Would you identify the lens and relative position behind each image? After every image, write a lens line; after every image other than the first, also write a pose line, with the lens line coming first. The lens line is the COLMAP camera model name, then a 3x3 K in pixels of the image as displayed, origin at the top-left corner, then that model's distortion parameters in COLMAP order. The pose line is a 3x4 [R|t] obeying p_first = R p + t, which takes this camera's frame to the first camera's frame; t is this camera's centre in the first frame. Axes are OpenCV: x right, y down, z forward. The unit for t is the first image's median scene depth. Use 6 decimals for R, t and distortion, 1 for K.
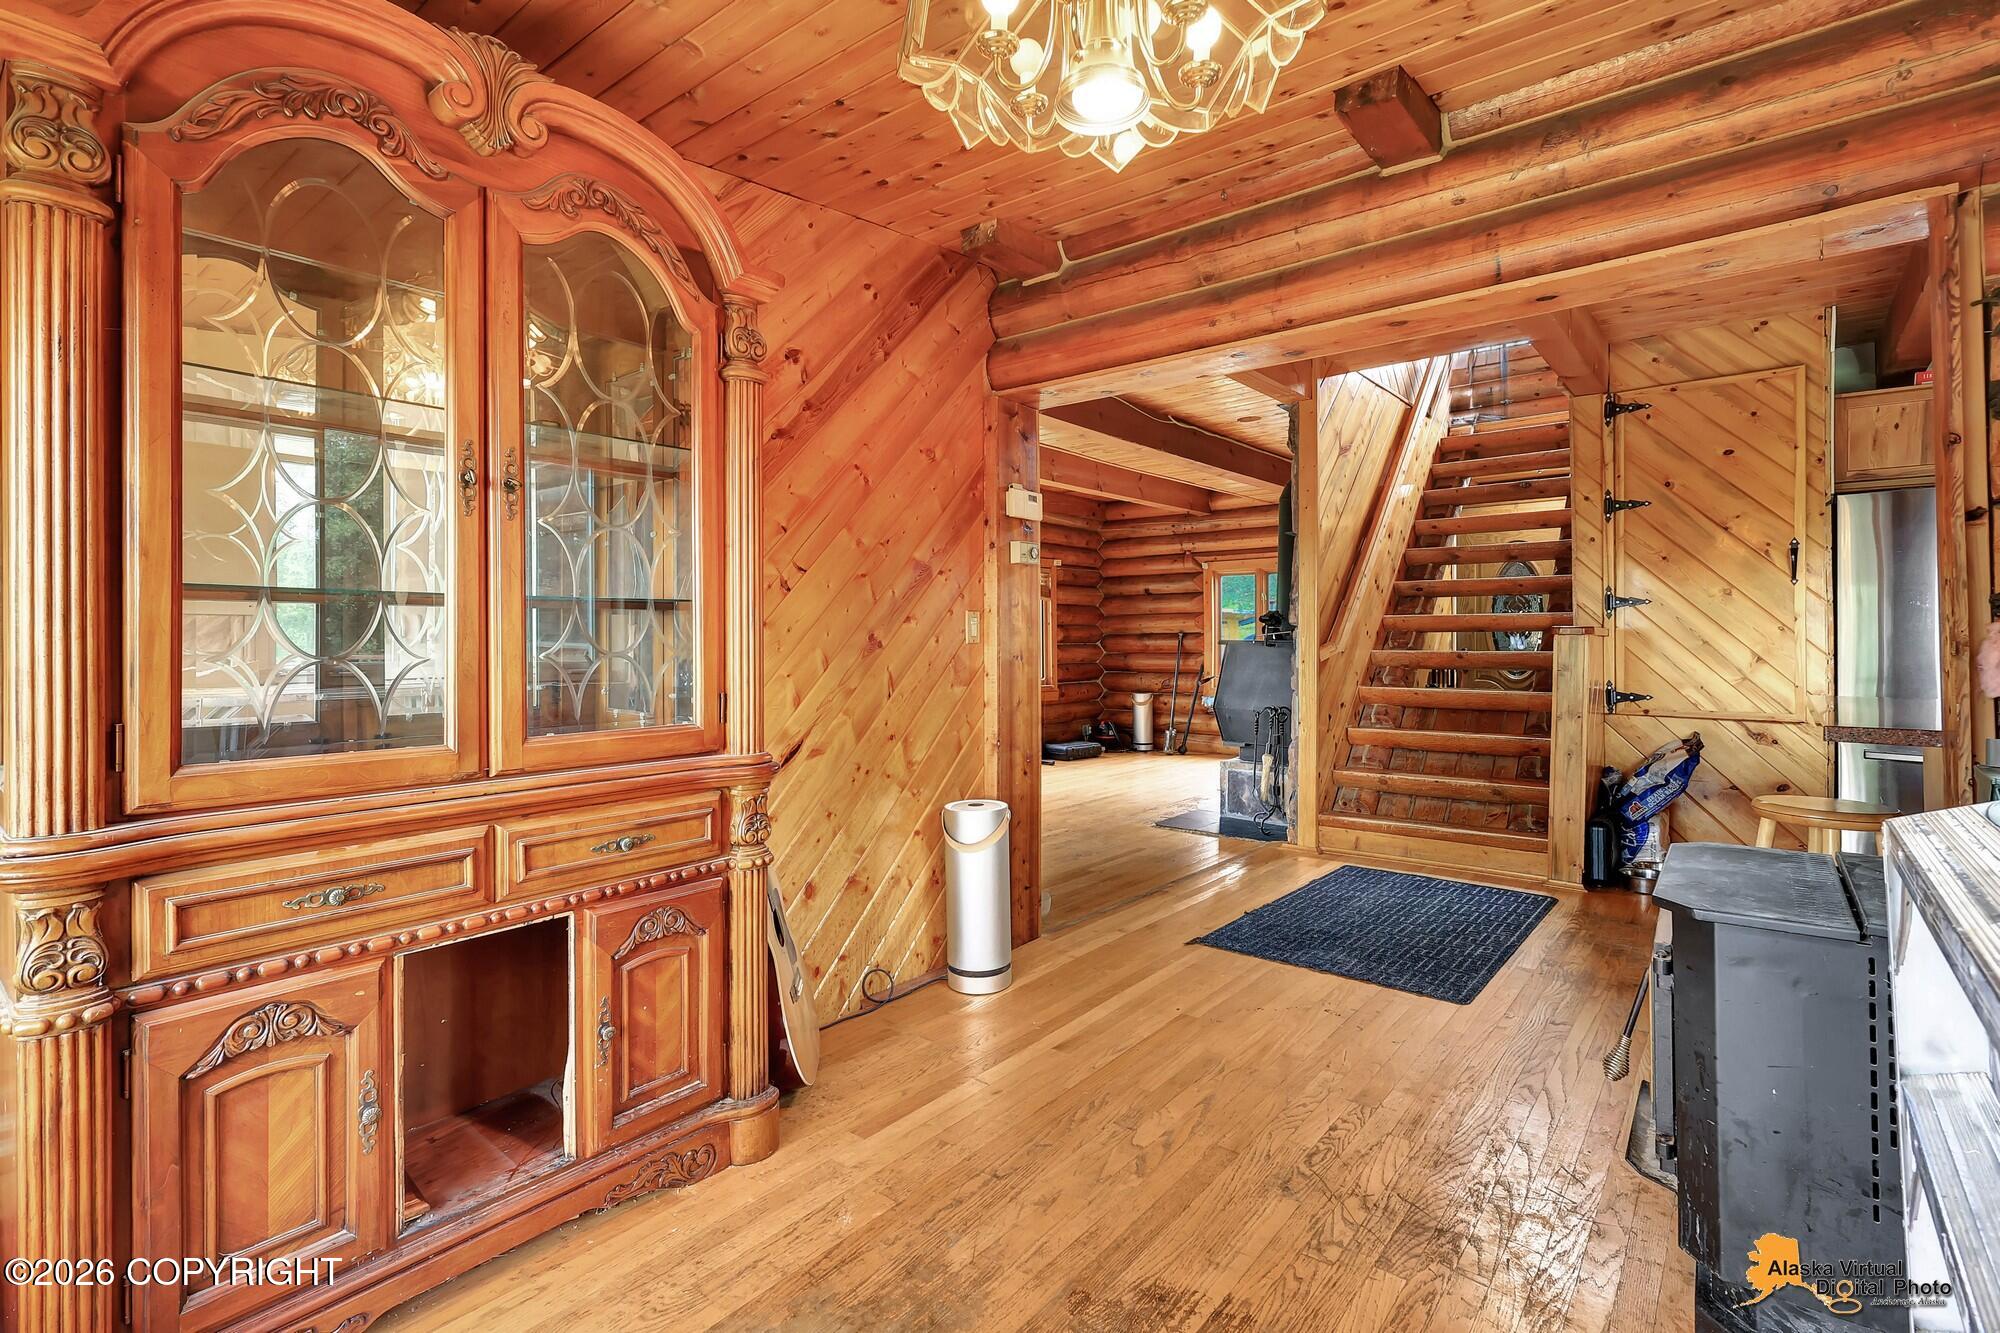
lens RADIAL K [[931.9, 0, 996.9], [0, 931.9, 652.4], [0, 0, 1]] dist [-0.001928, 0.000664]
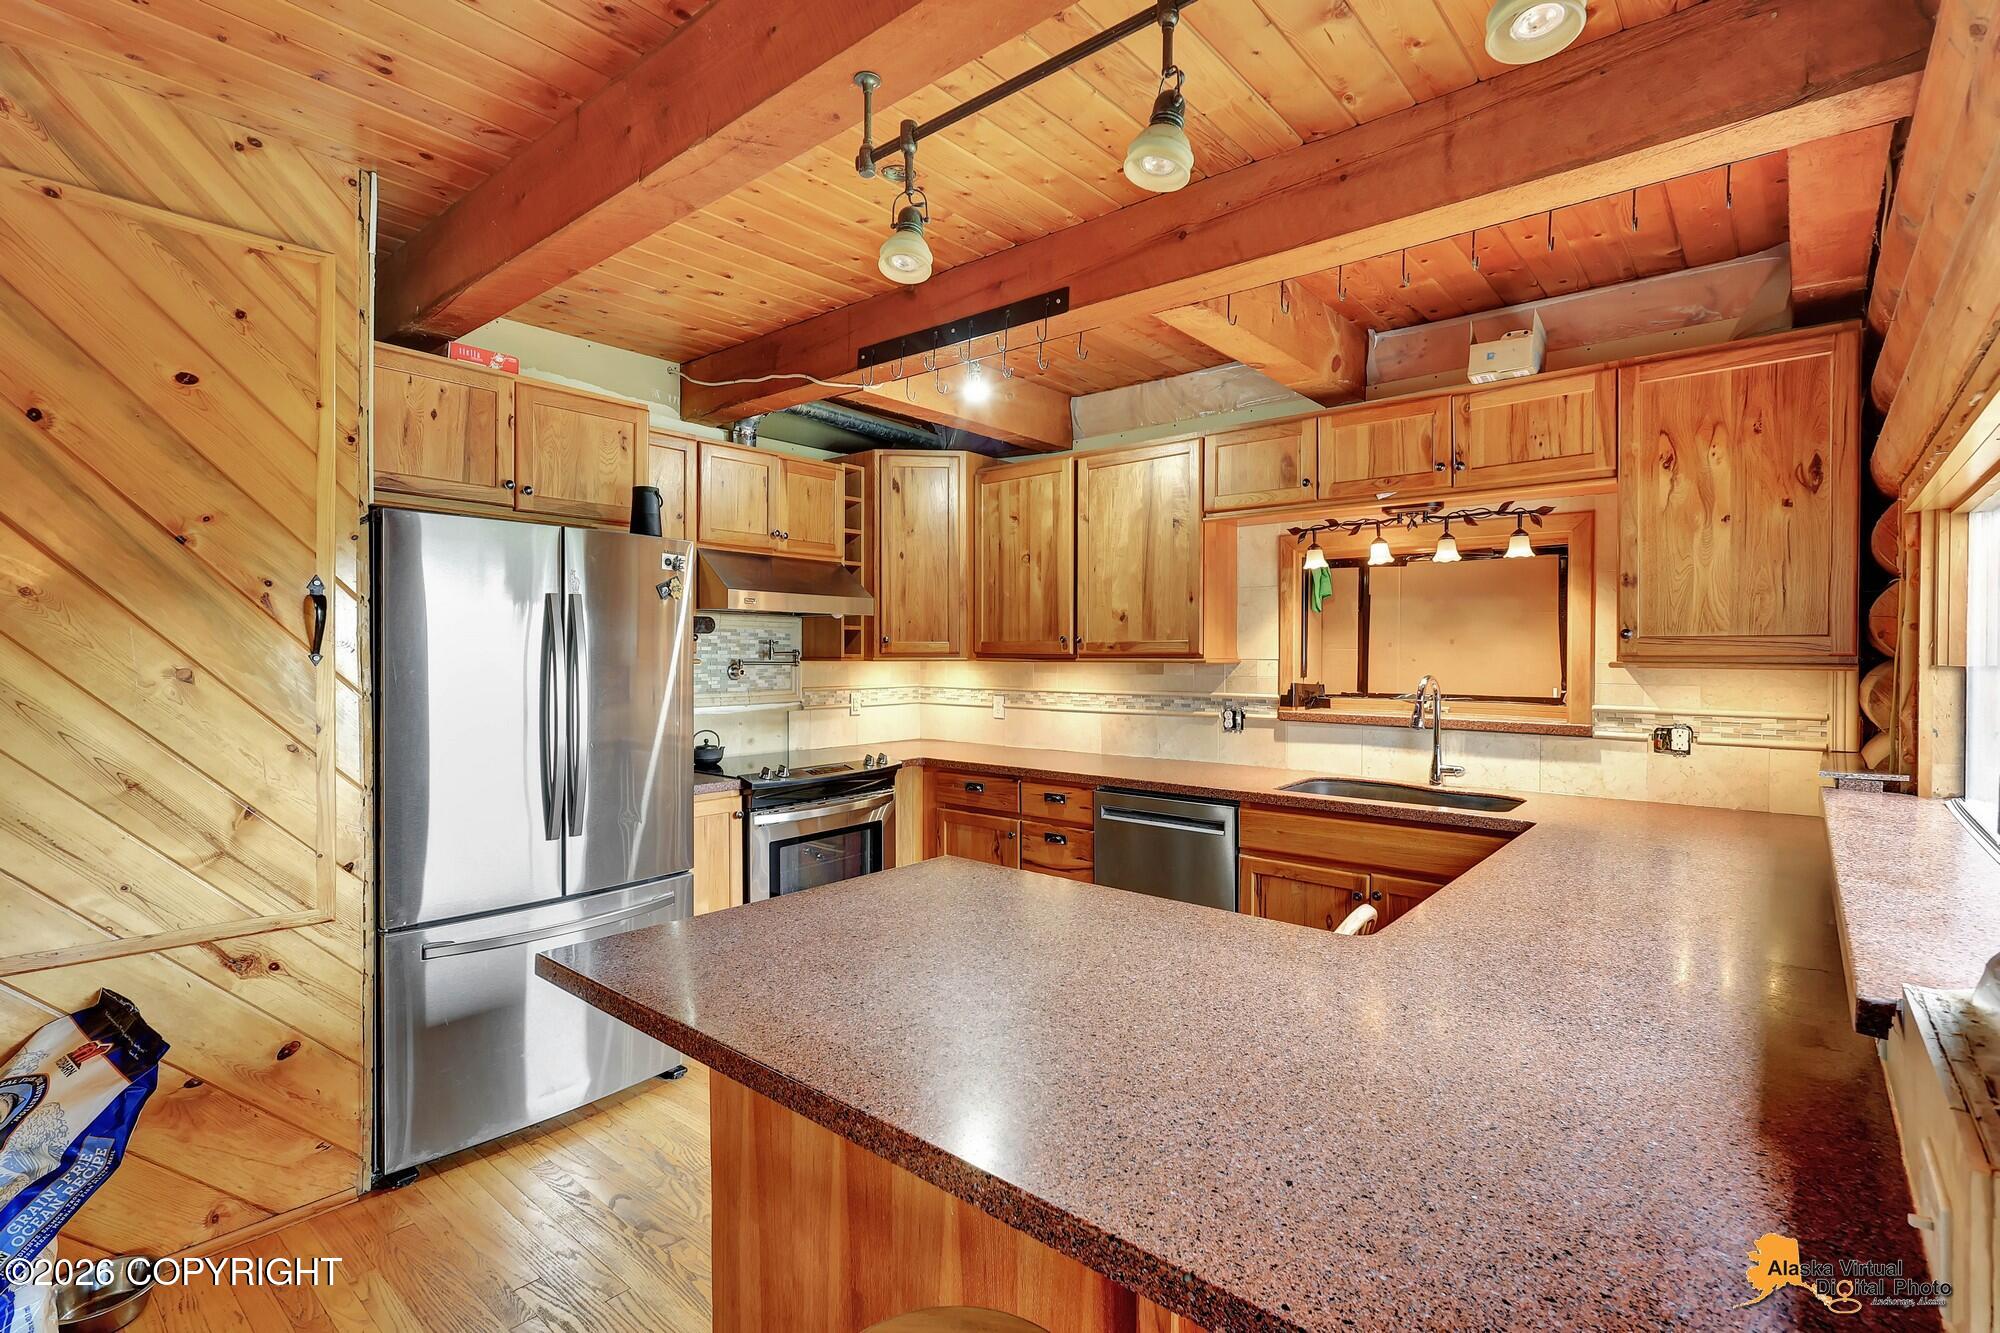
lens RADIAL K [[927.8, 0, 993.3], [0, 927.8, 657.6], [0, 0, 1]] dist [-0.001104, 0.001328]
pose [[0.022986, -0.003571, 0.999729, 0.156227], [0.008207, 0.999961, 0.003383, -0.034664], [-0.999702, 0.008127, 0.023014, 0.278688]]
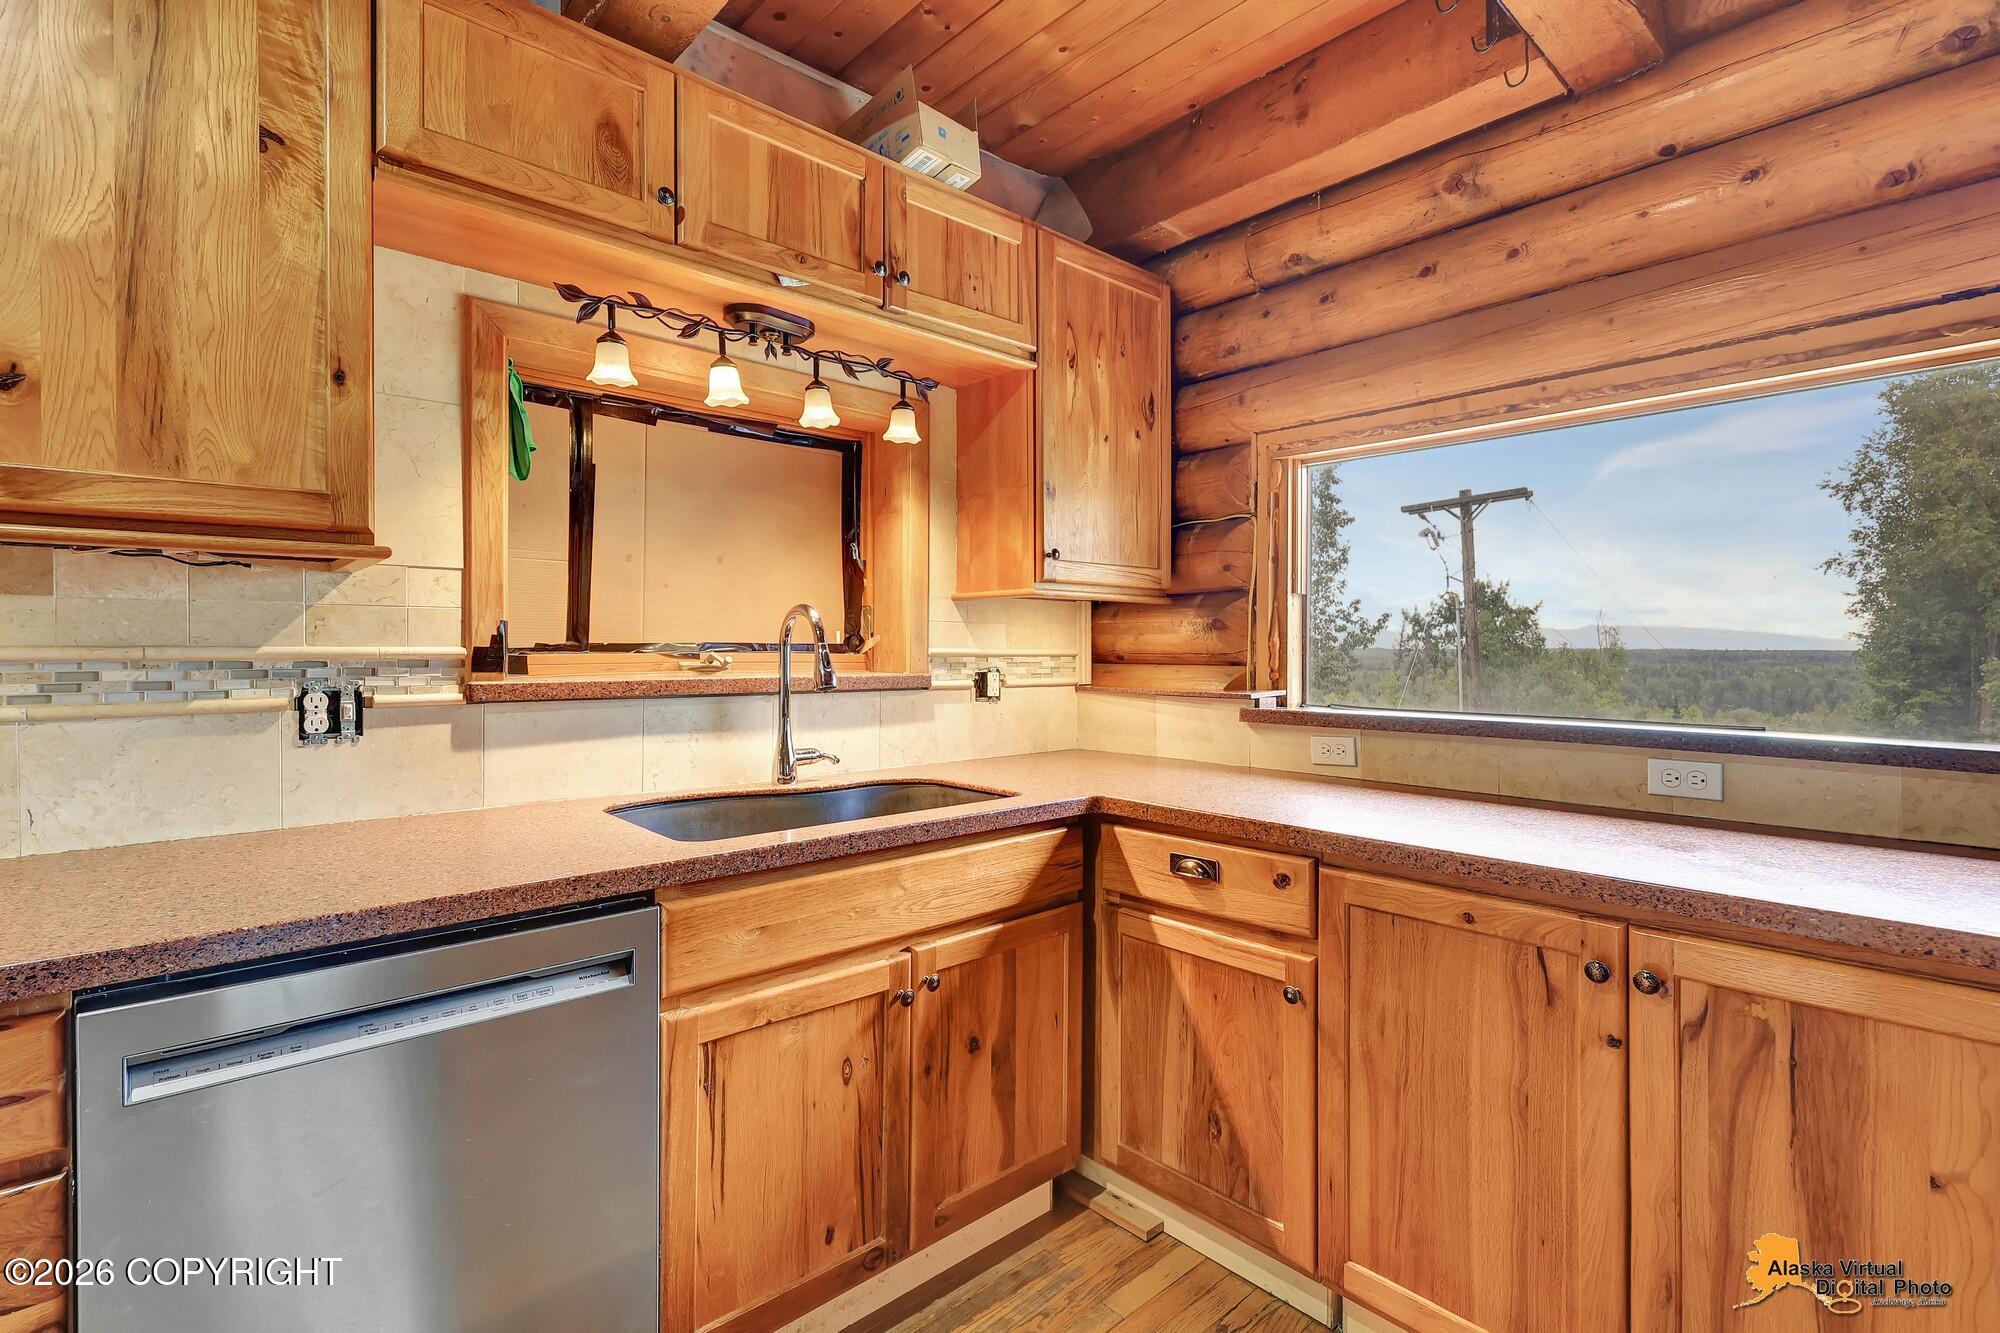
lens RADIAL K [[931.9, 0, 996.9], [0, 931.9, 652.4], [0, 0, 1]] dist [-0.001928, 0.000664]
pose [[-0.988602, 0.002218, 0.150535, 0.436137], [0.004080, 0.999919, 0.012065, -0.016527], [-0.150496, 0.012541, -0.988531, 0.329834]]
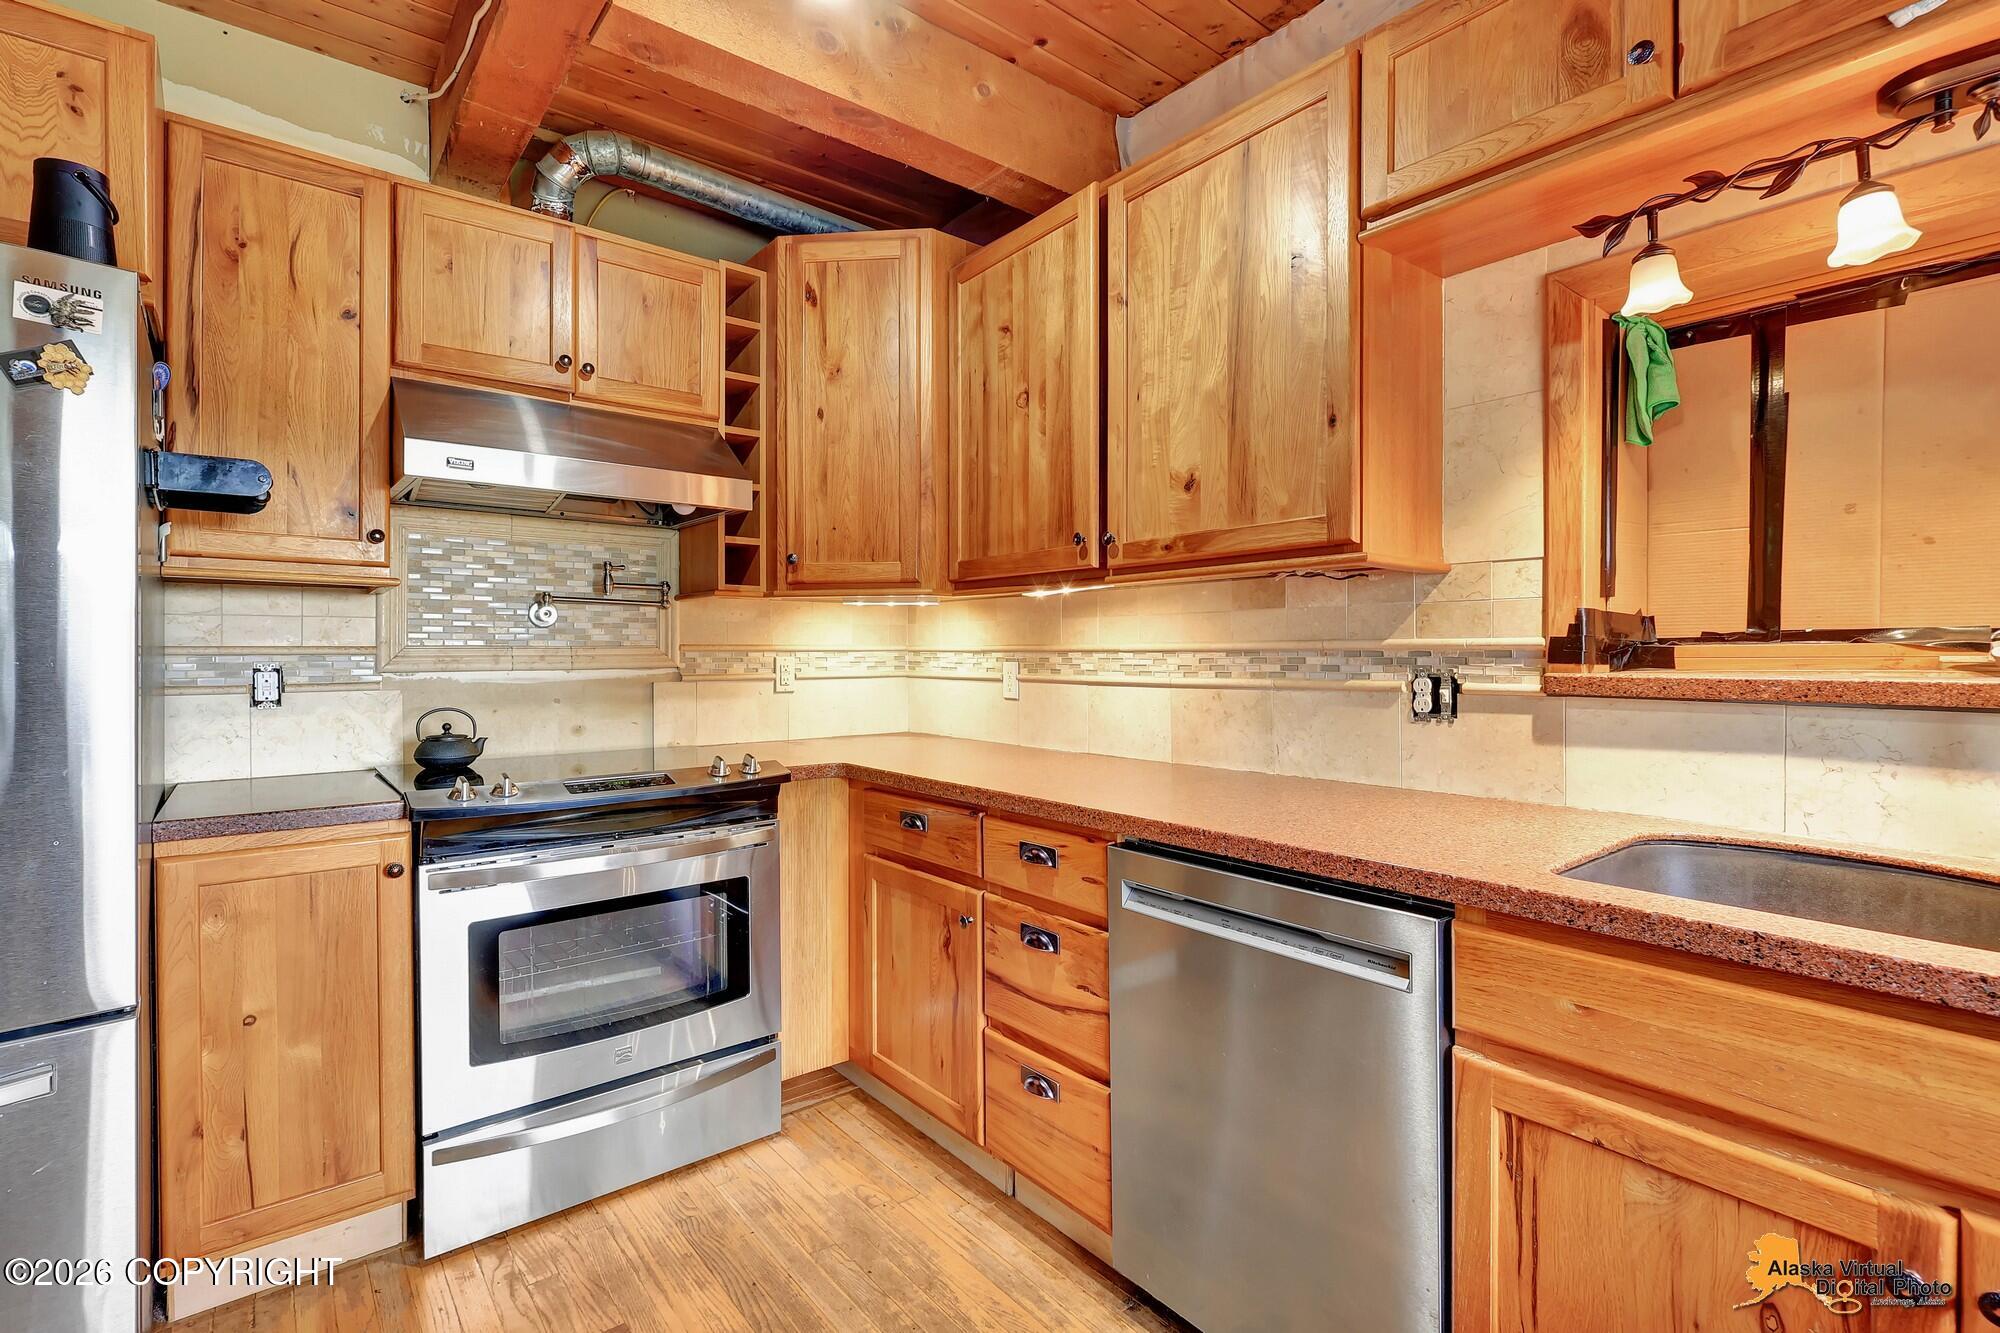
lens RADIAL K [[927.8, 0, 993.3], [0, 927.8, 657.6], [0, 0, 1]] dist [-0.001104, 0.001328]
pose [[0.209164, -0.003049, 0.977876, 0.370536], [0.010259, 0.999947, 0.000924, -0.013123], [-0.977827, 0.009839, 0.209185, 0.229199]]
